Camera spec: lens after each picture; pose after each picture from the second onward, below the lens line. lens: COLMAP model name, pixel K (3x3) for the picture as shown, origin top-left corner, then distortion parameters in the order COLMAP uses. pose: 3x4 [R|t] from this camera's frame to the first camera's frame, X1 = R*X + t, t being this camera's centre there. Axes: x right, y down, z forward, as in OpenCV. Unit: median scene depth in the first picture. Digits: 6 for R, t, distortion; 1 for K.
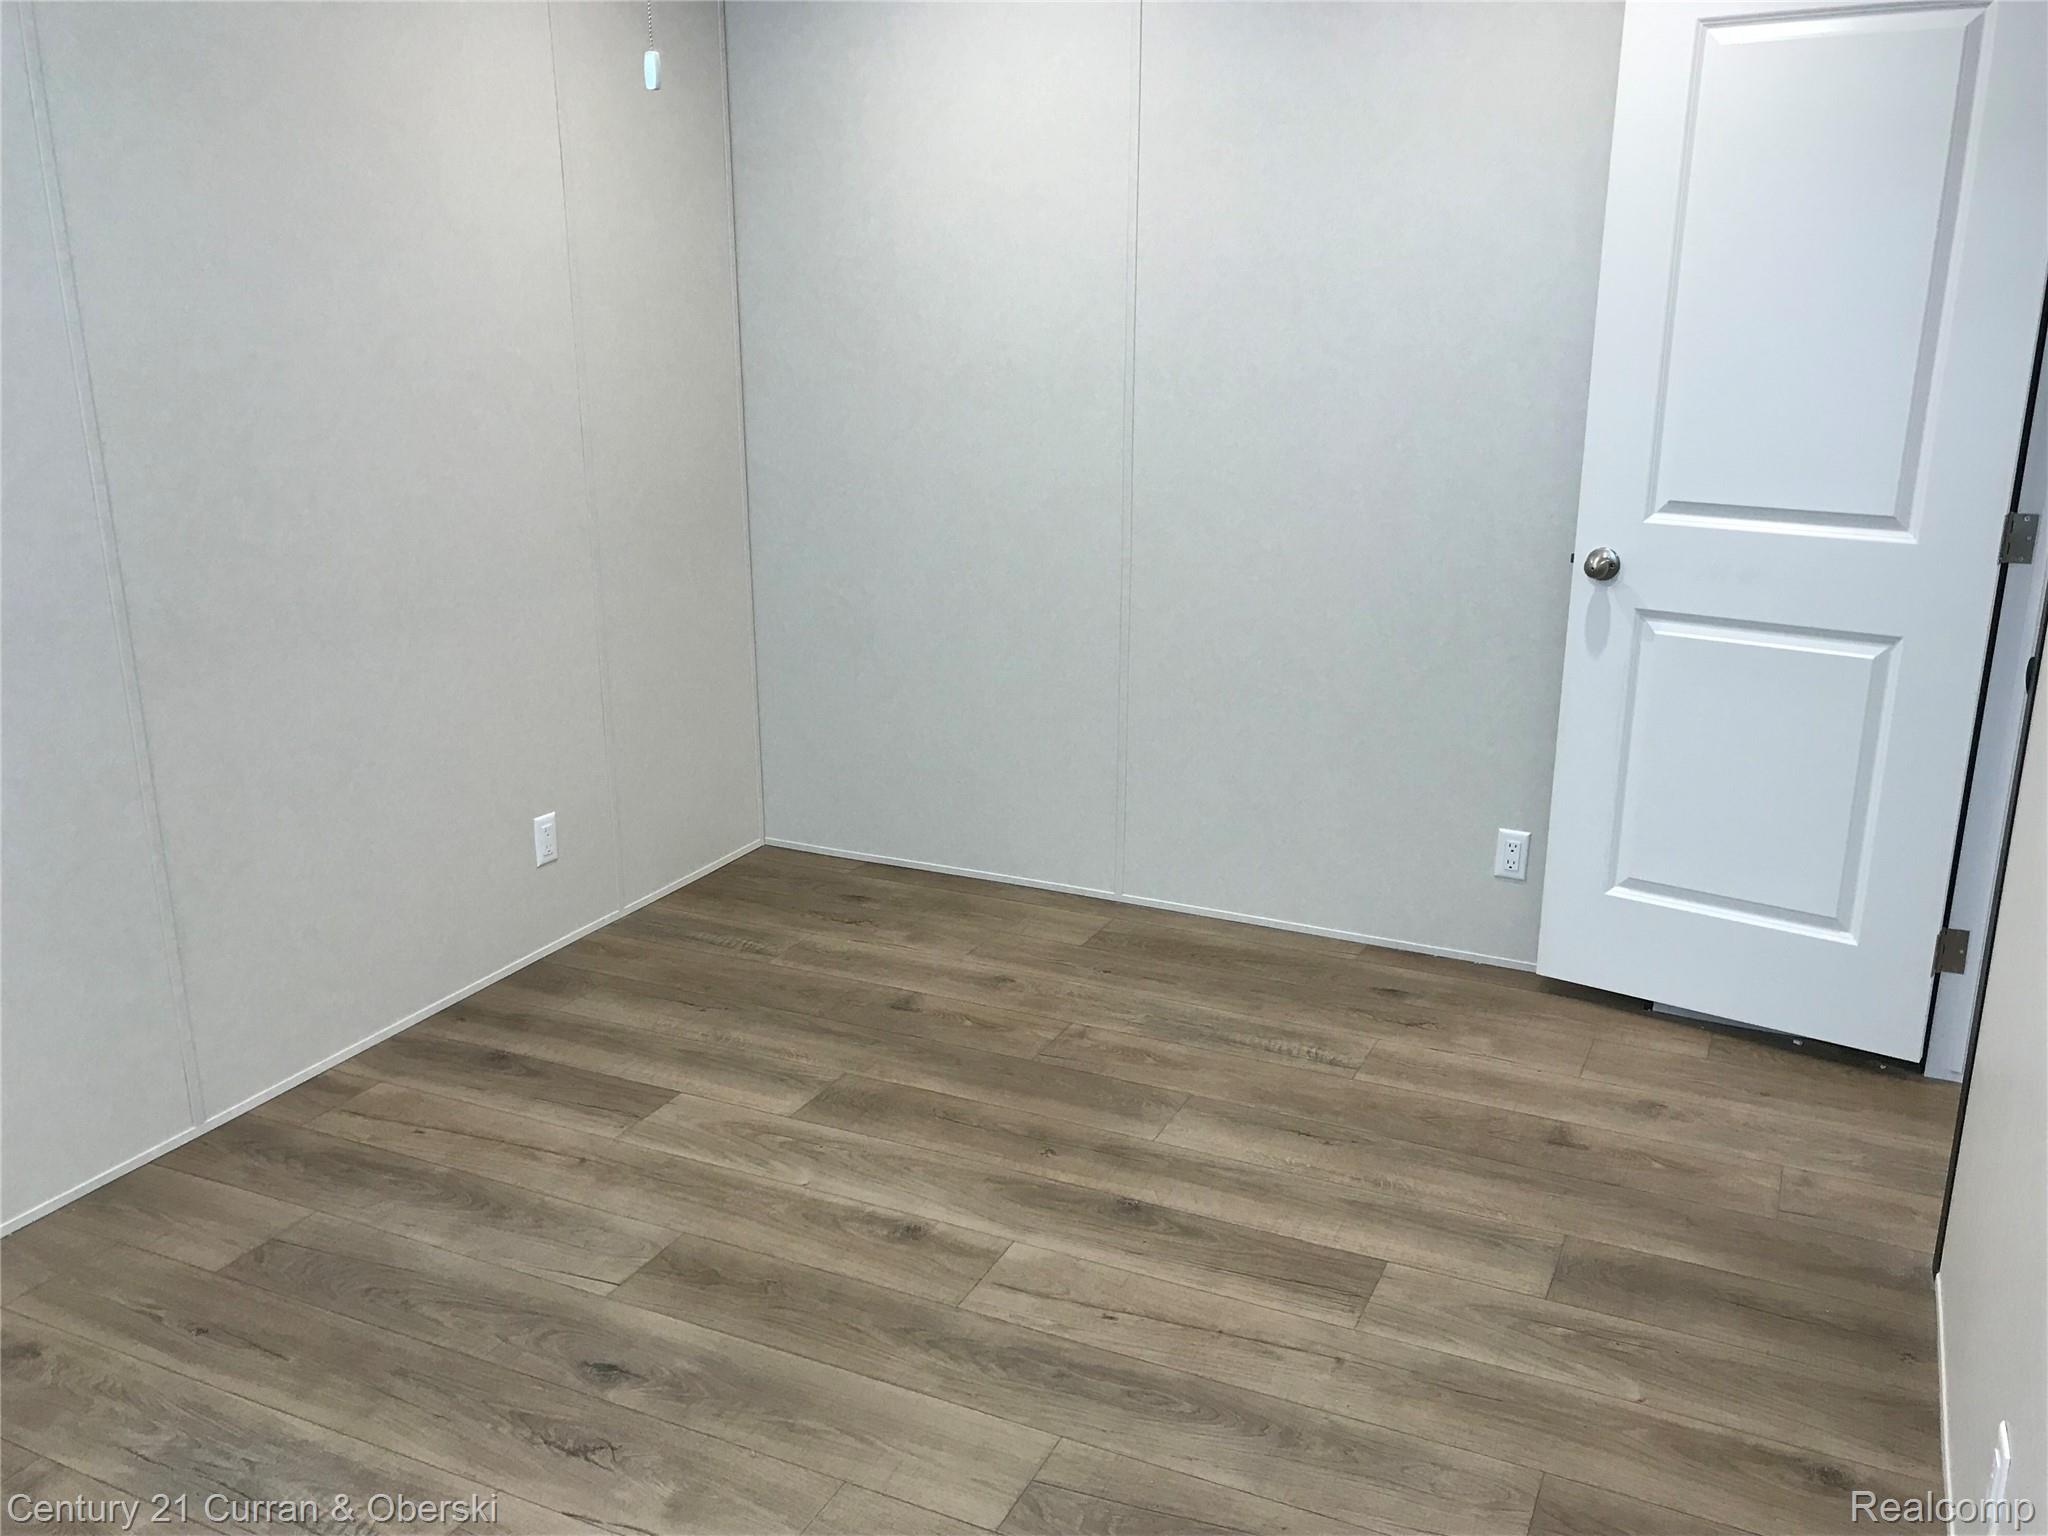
lens RADIAL K [[1691.4, 0, 1031.5], [0, 1691.4, 769.2], [0, 0, 1]] dist [0.006871, -0.003321]
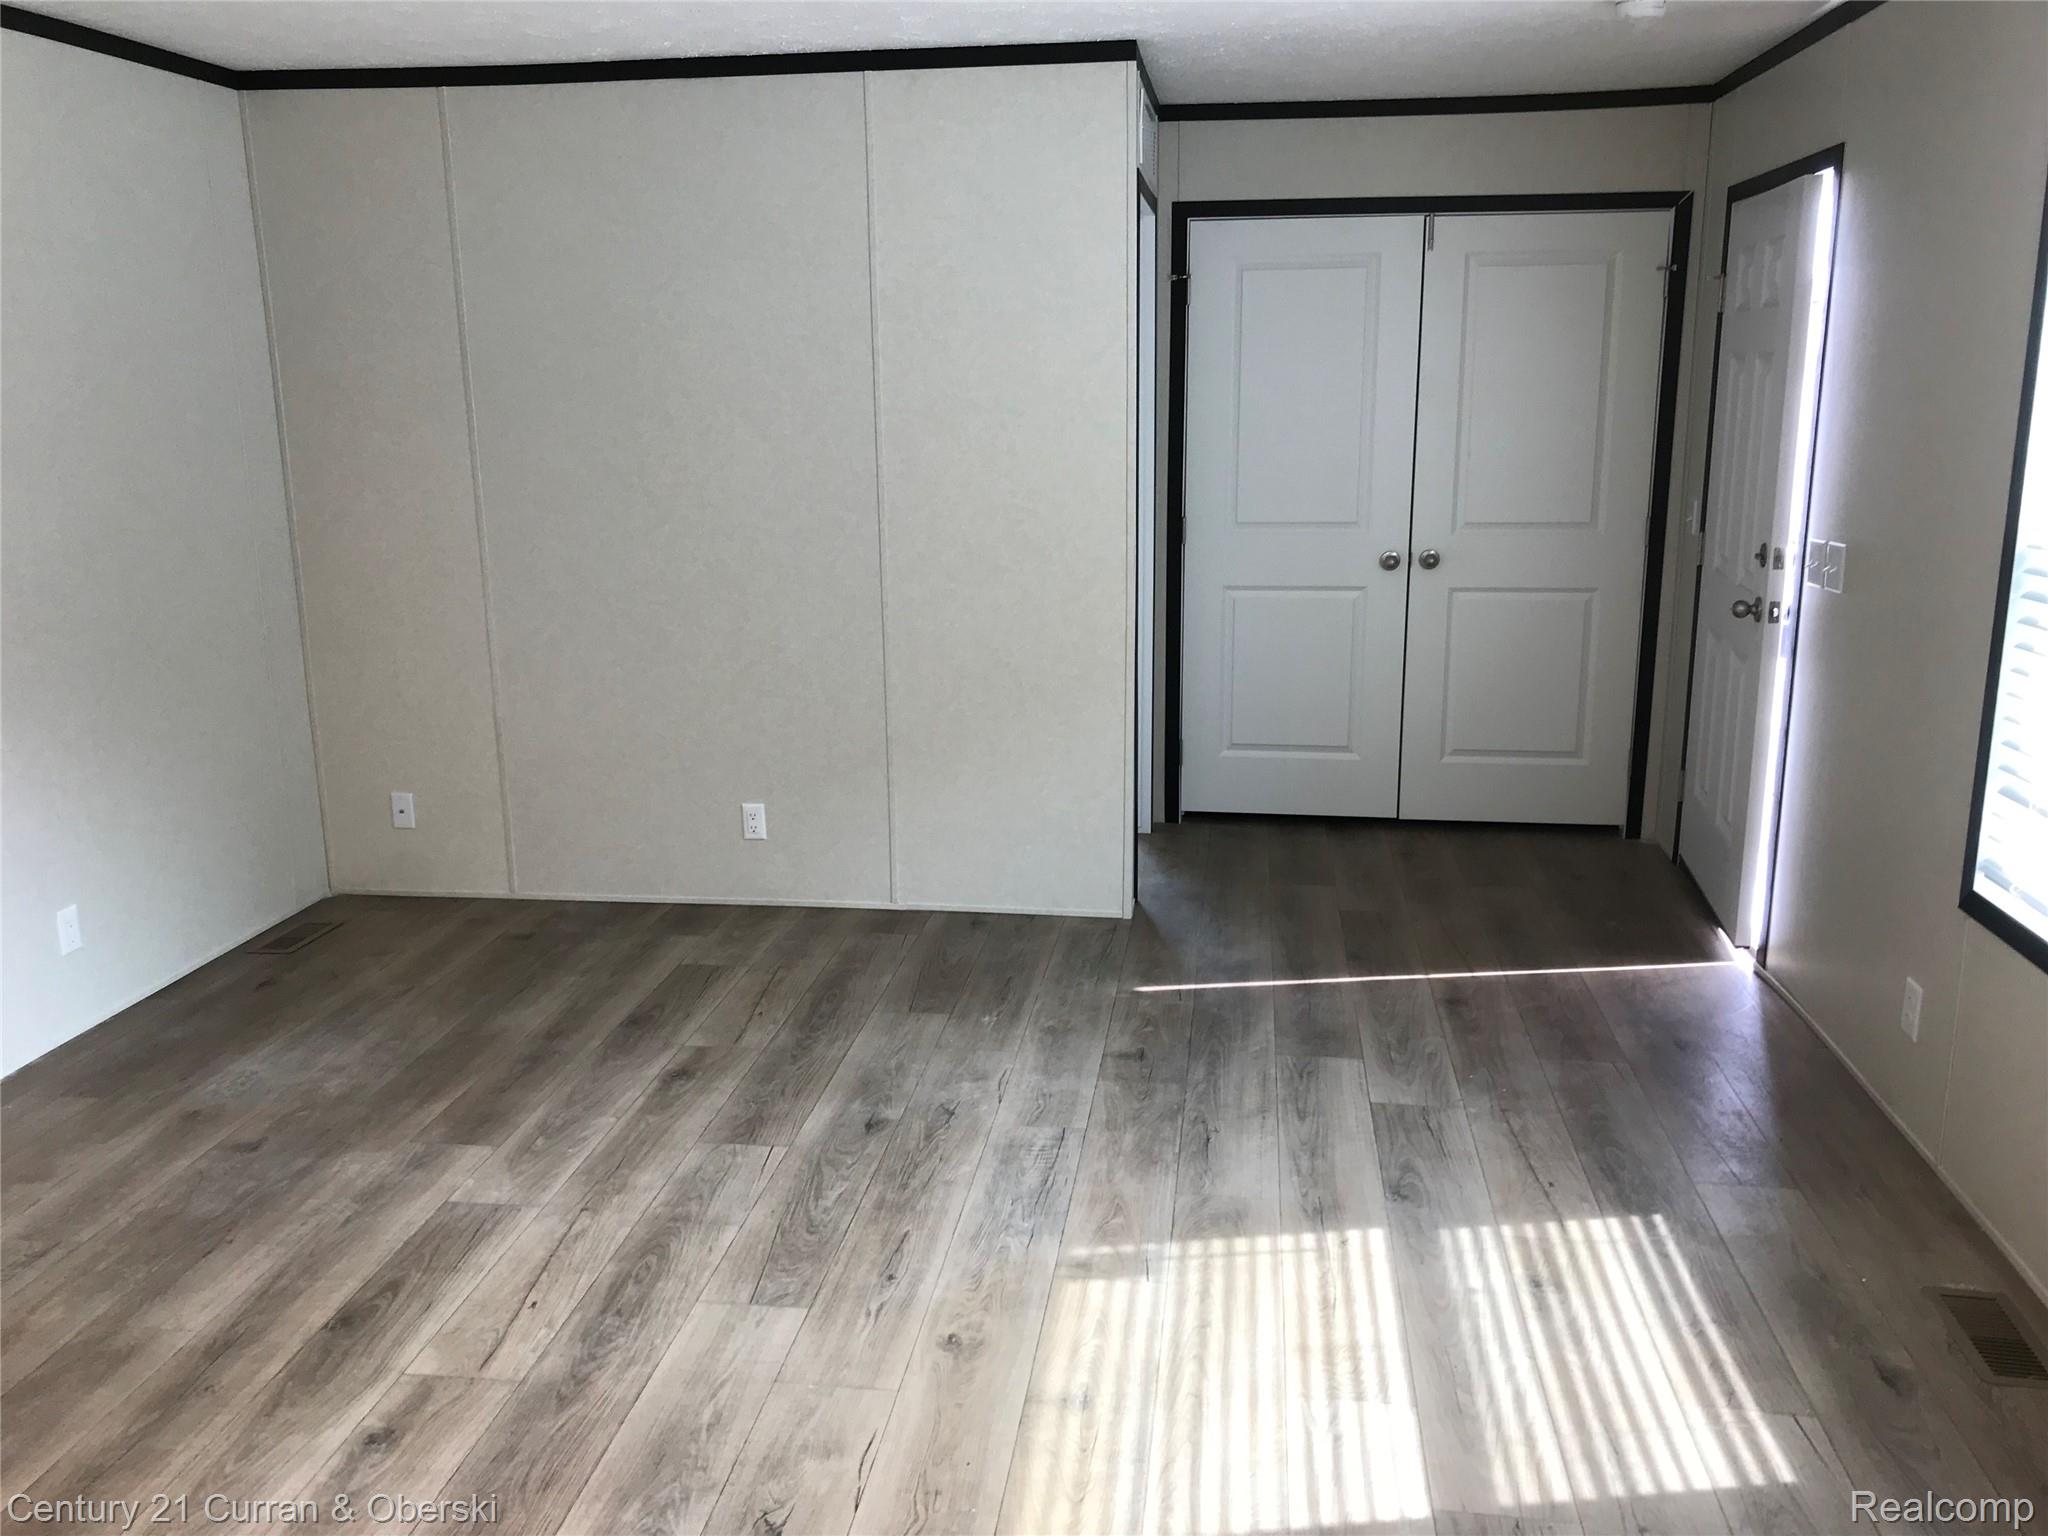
lens RADIAL K [[1662.6, 0, 1022.4], [0, 1662.6, 759.4], [0, 0, 1]] dist [0.029551, -0.041876]
pose [[-0.292064, -0.214616, 0.932008, -0.945847], [0.280700, 0.912345, 0.298051, -0.239574], [-0.914279, 0.348665, -0.206221, 0.732691]]
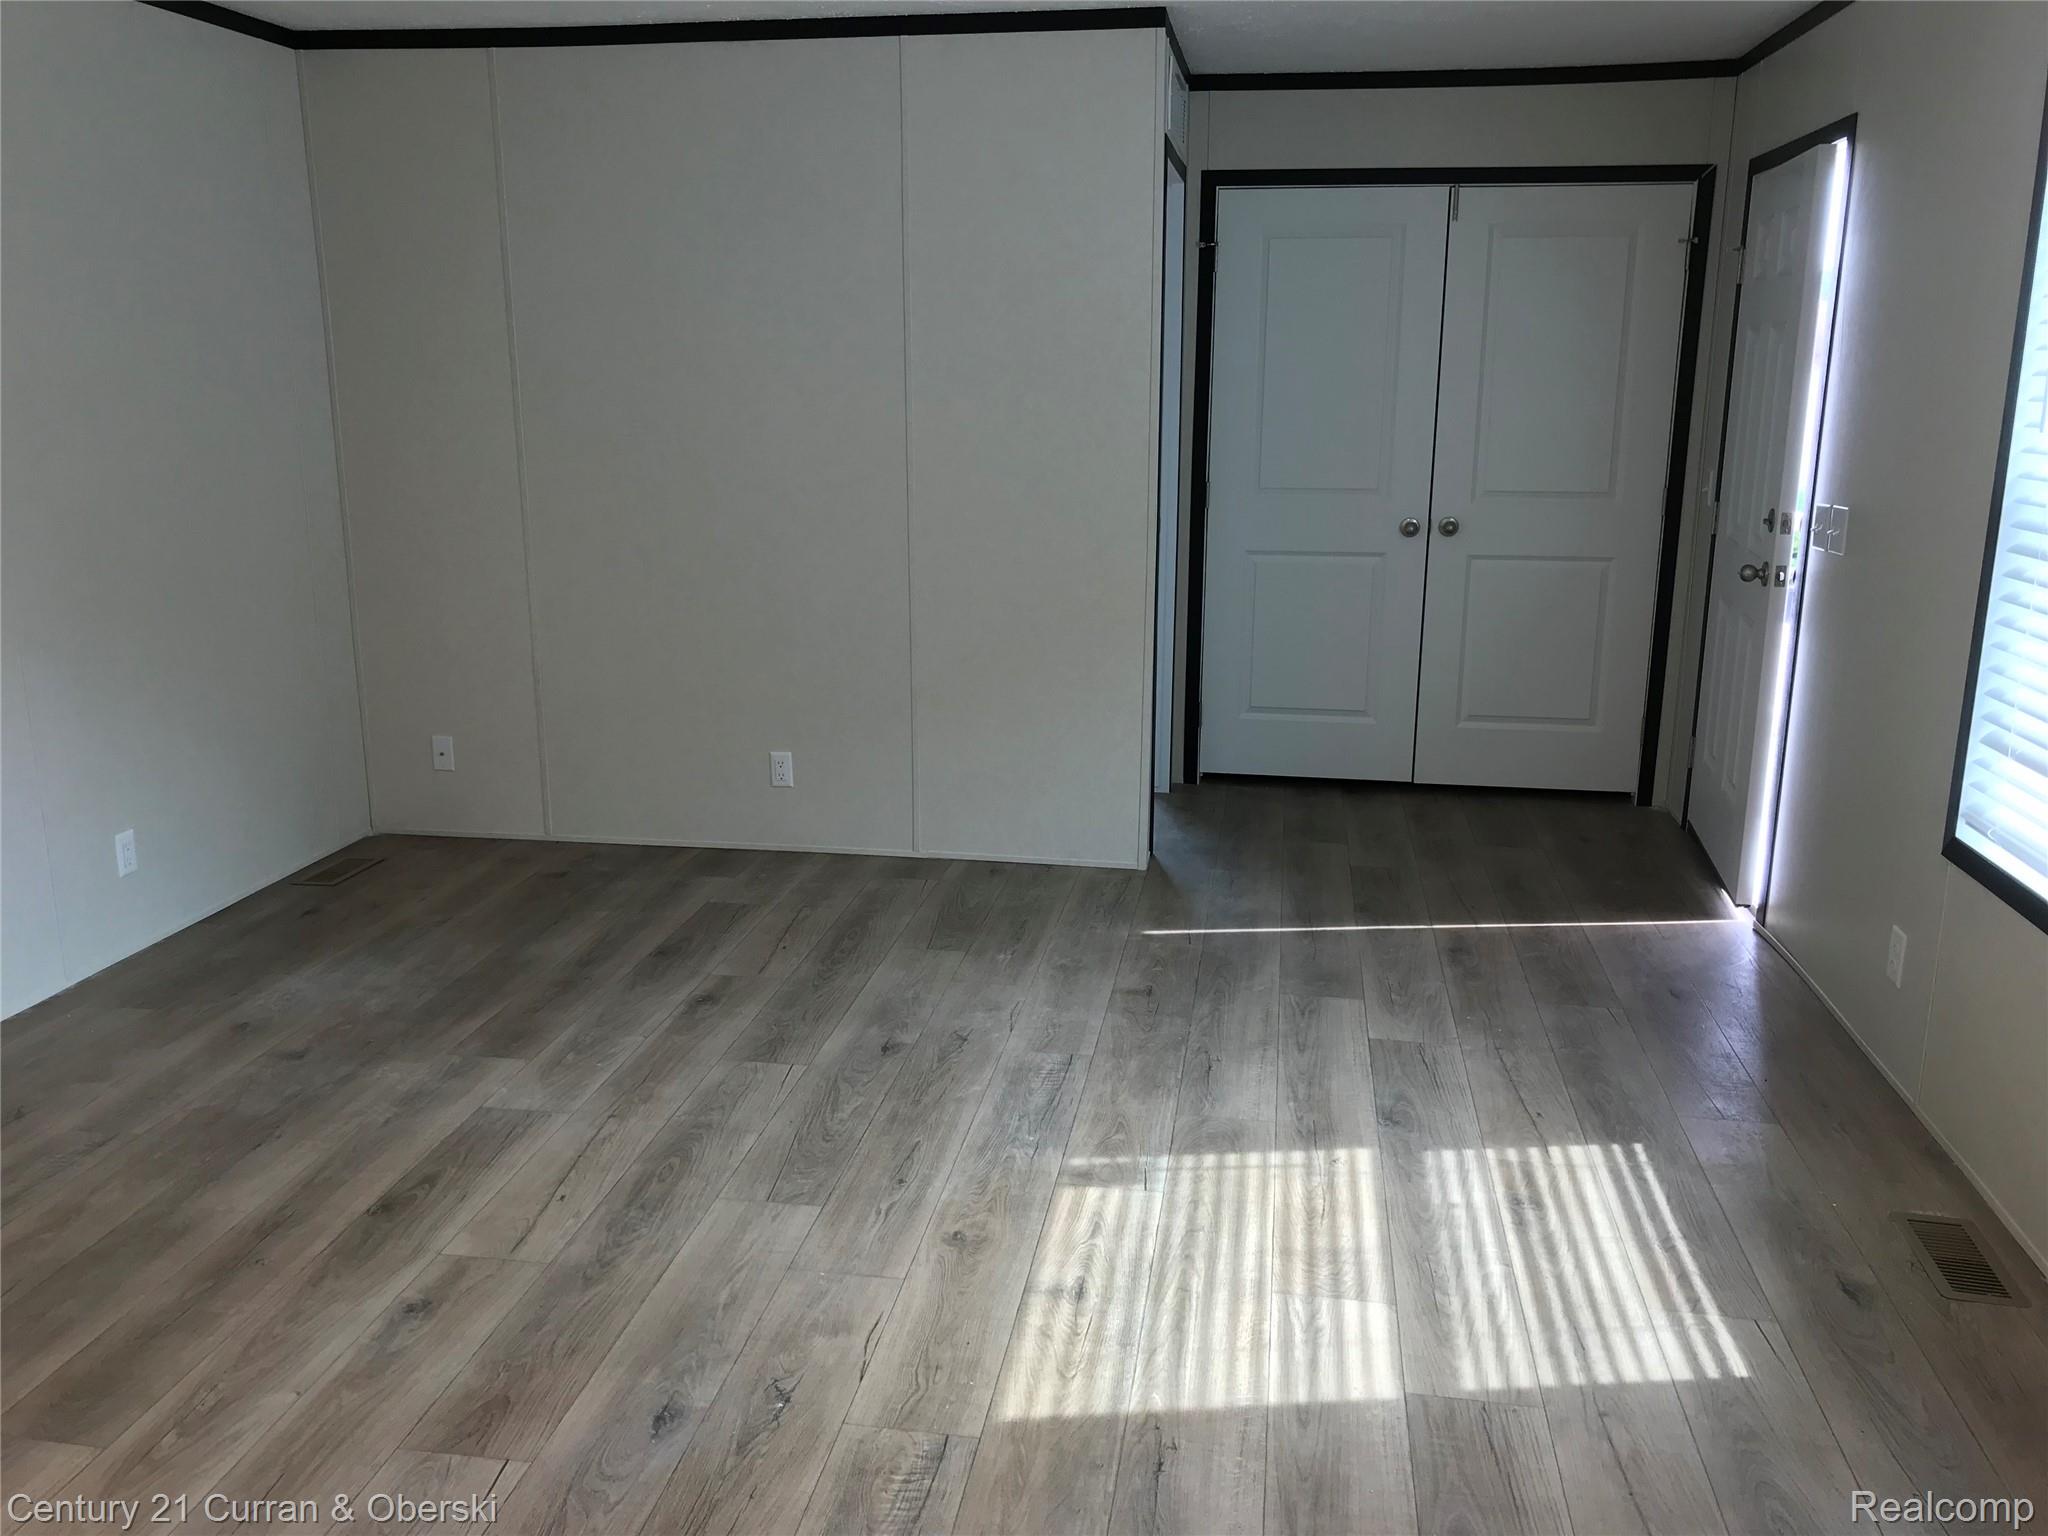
lens RADIAL K [[1662.6, 0, 1019.9], [0, 1662.6, 765.7], [0, 0, 1]] dist [0.029551, -0.041876]
pose [[-0.268287, -0.231733, 0.935052, -1.002729], [0.269920, 0.913674, 0.303880, -0.217595], [-0.924752, 0.333916, -0.182577, 0.742246]]
